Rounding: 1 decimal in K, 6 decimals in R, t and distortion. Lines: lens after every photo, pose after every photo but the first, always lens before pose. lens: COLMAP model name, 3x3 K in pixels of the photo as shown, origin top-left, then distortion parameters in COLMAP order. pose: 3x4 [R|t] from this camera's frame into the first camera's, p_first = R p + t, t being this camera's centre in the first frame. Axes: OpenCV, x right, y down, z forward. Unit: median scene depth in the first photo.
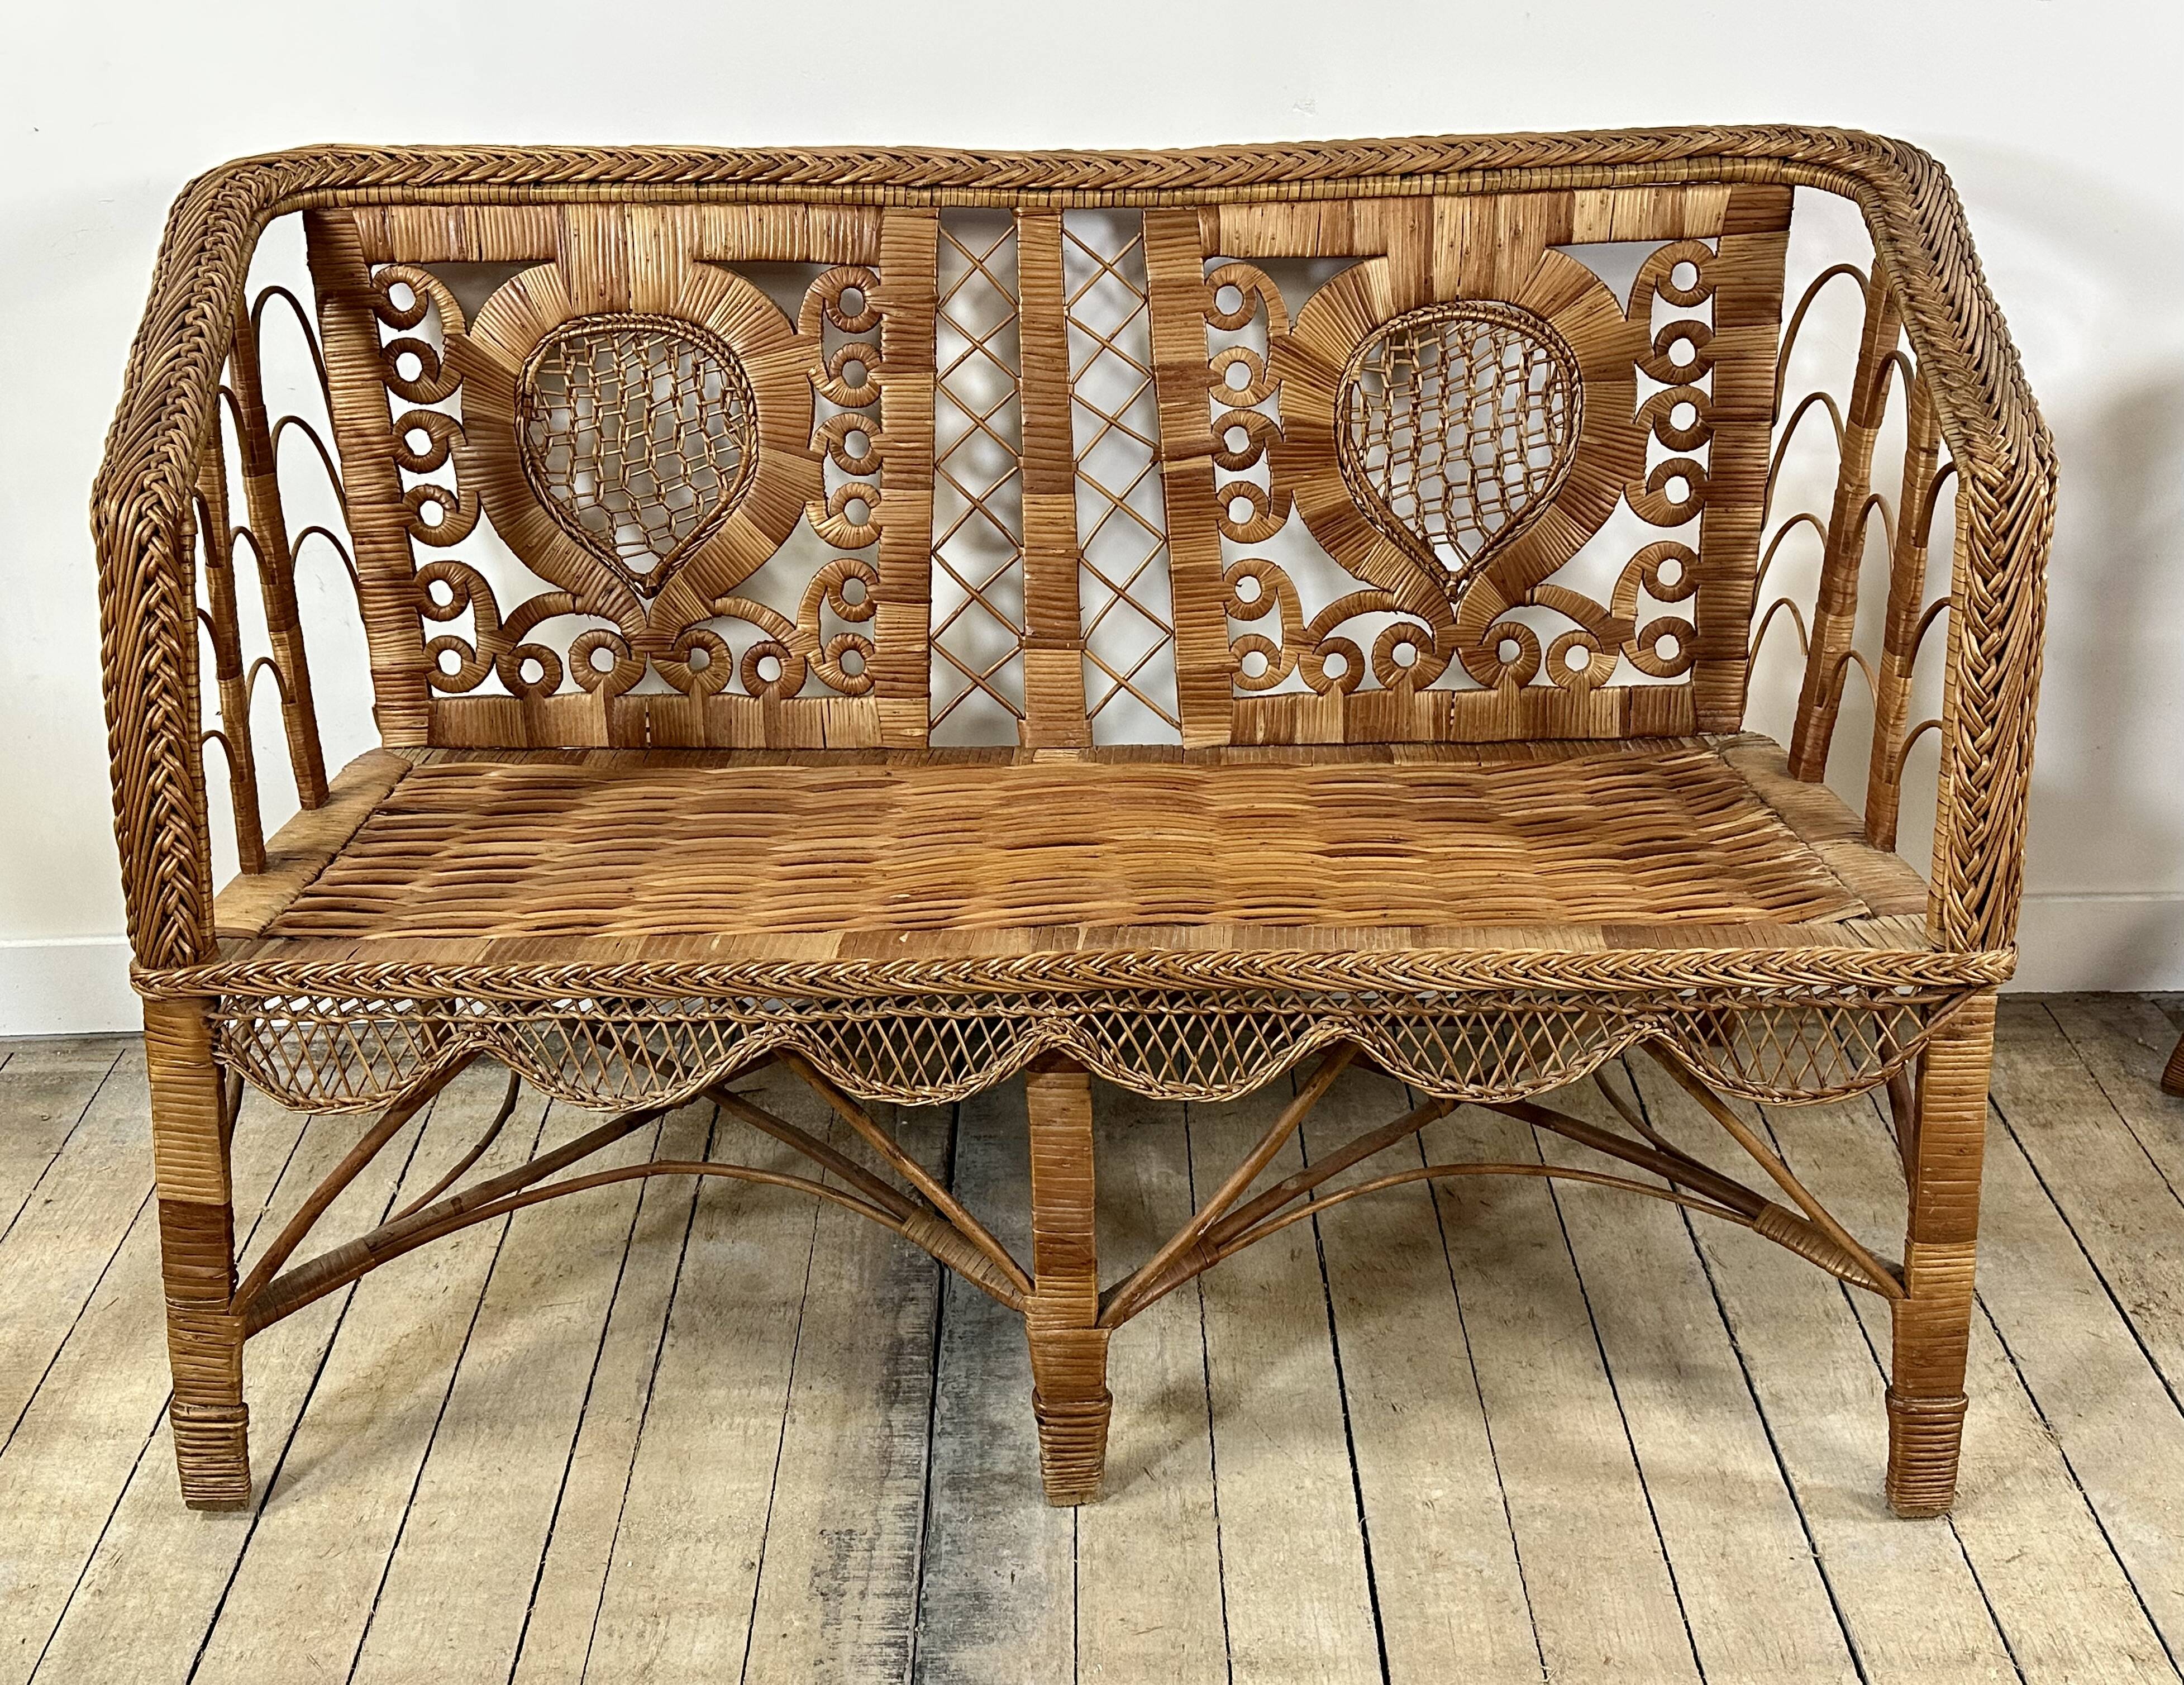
lens RADIAL K [[2026.6, 0, 1072.4], [0, 2026.6, 816.9], [0, 0, 1]] dist [0.075911, -0.106245]
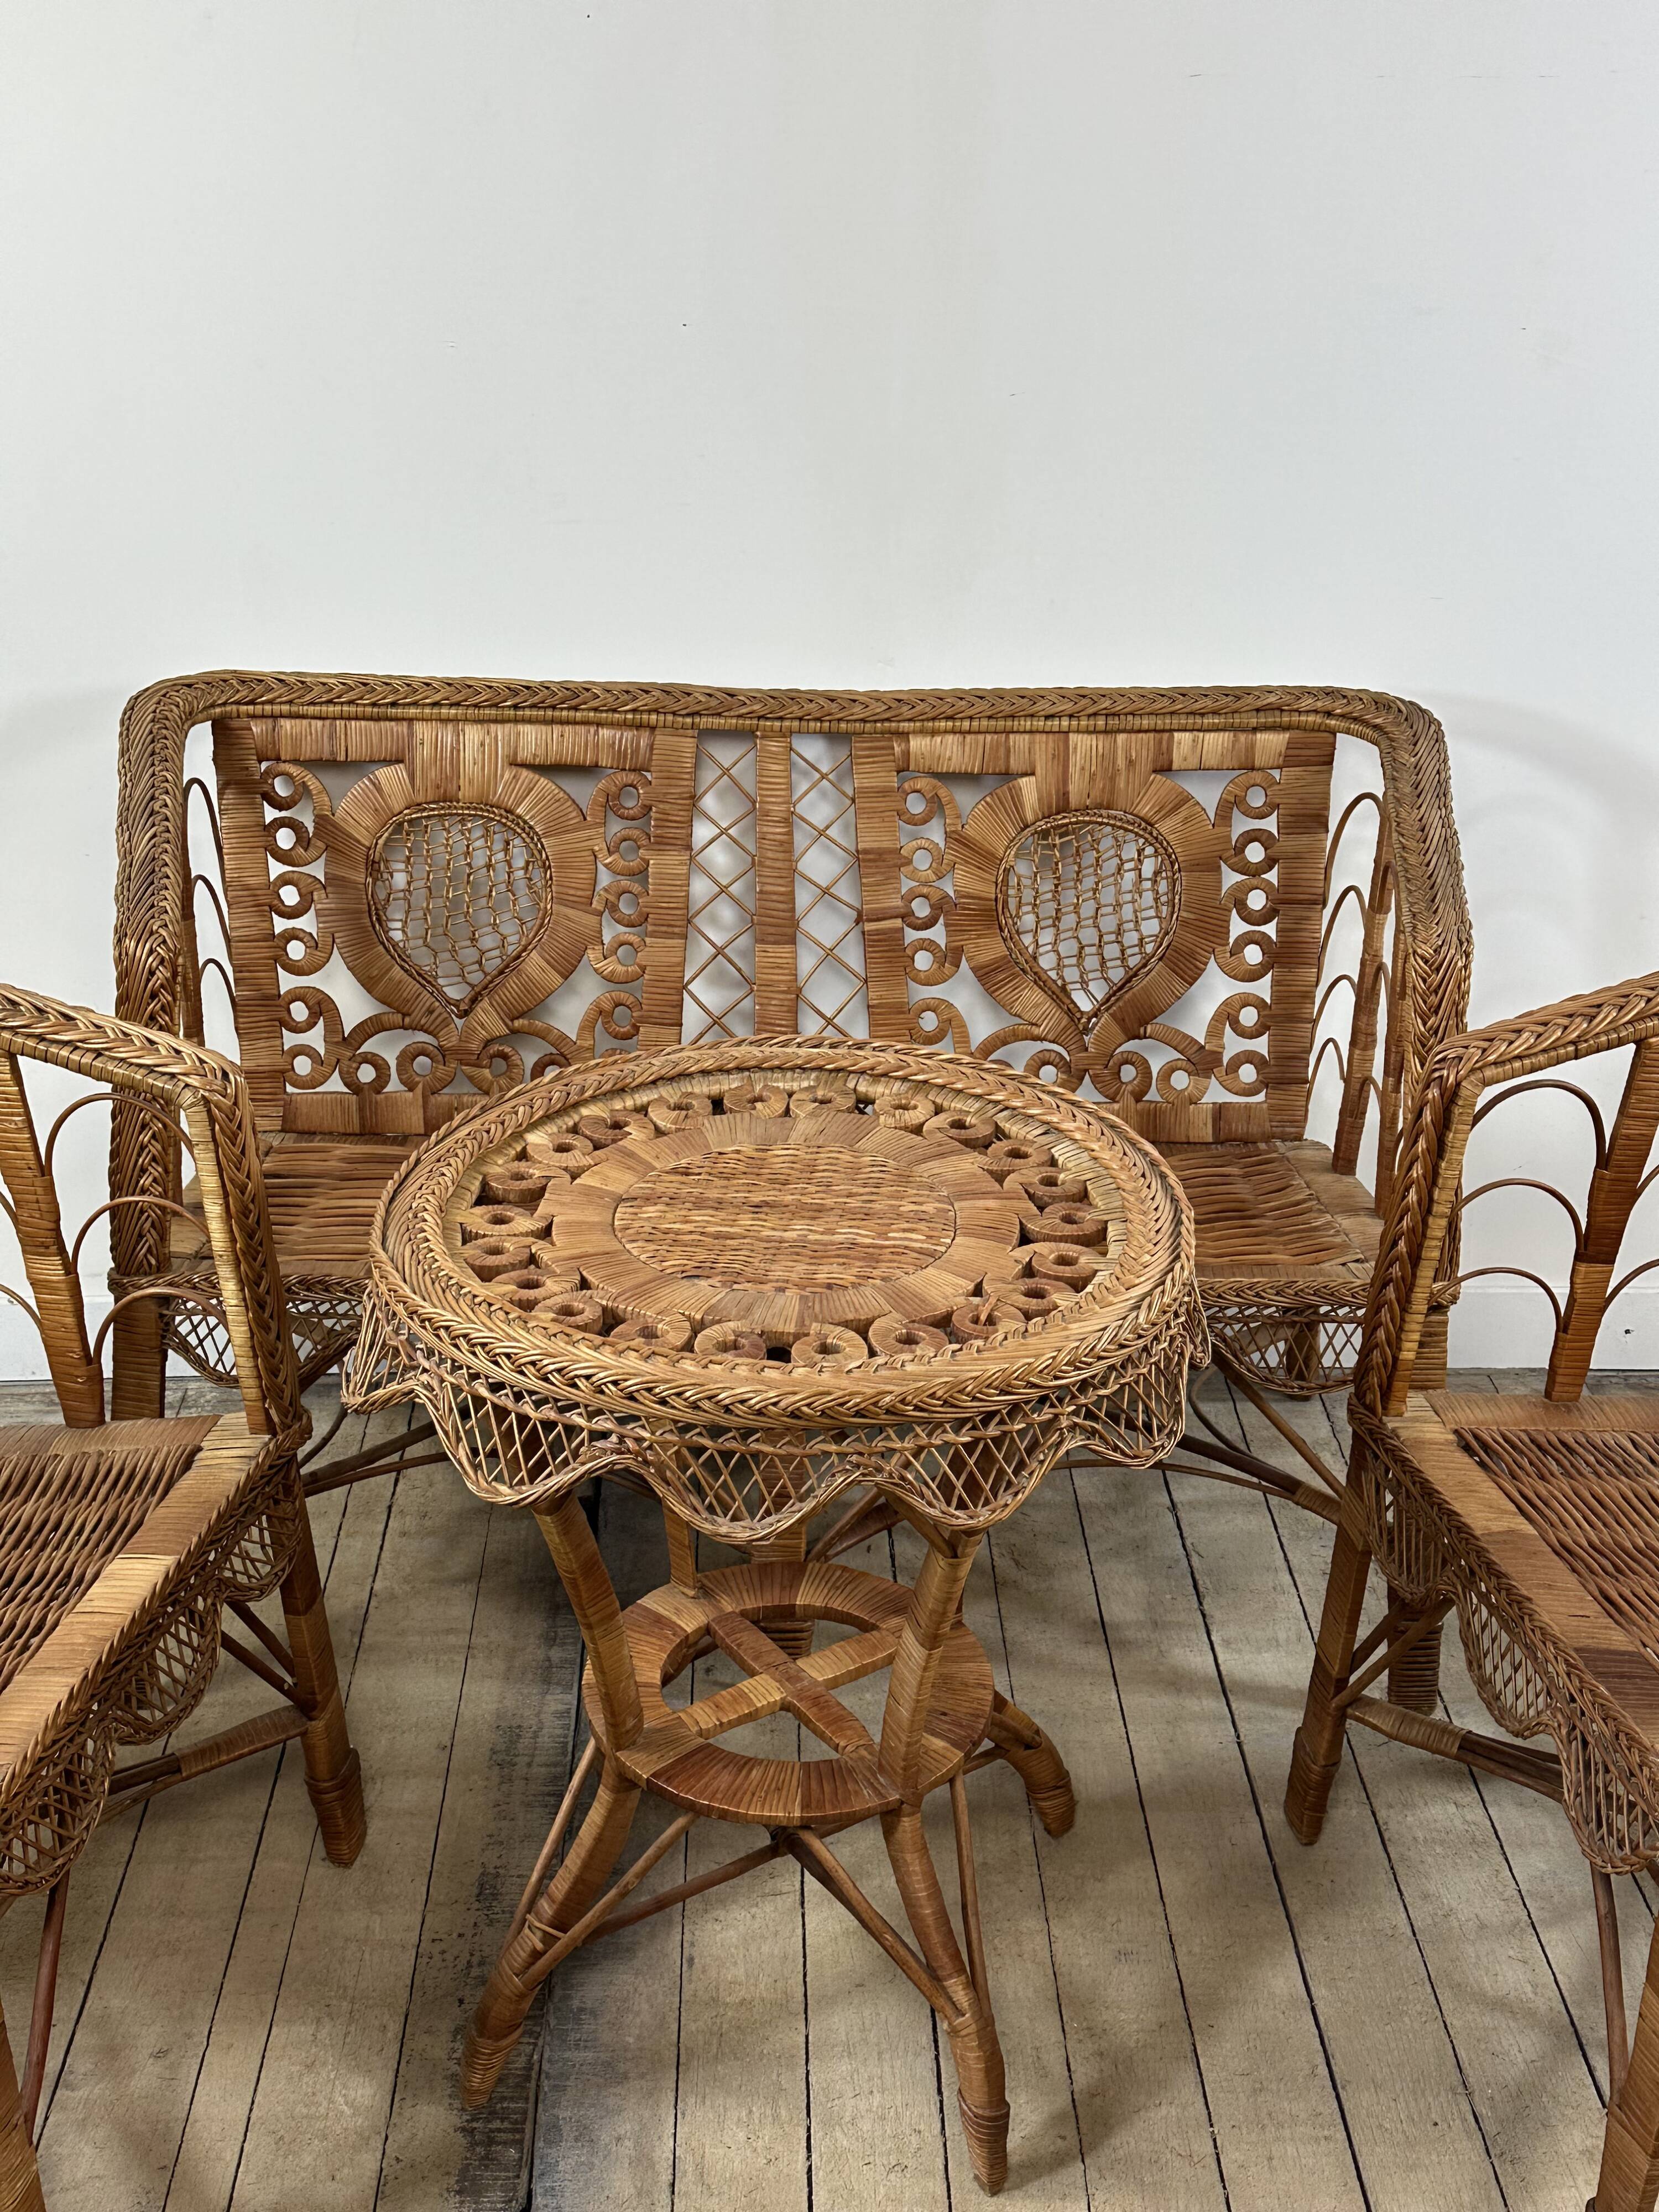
lens RADIAL K [[2522.0, 0, 838.3], [0, 2522.0, 1085.3], [0, 0, 1]] dist [0.031410, 0.000000]
pose [[0.998933, 0.020770, 0.041260, -0.037073], [-0.016787, 0.995369, -0.094655, 0.083883], [-0.043035, 0.093861, 0.994655, -0.608432]]
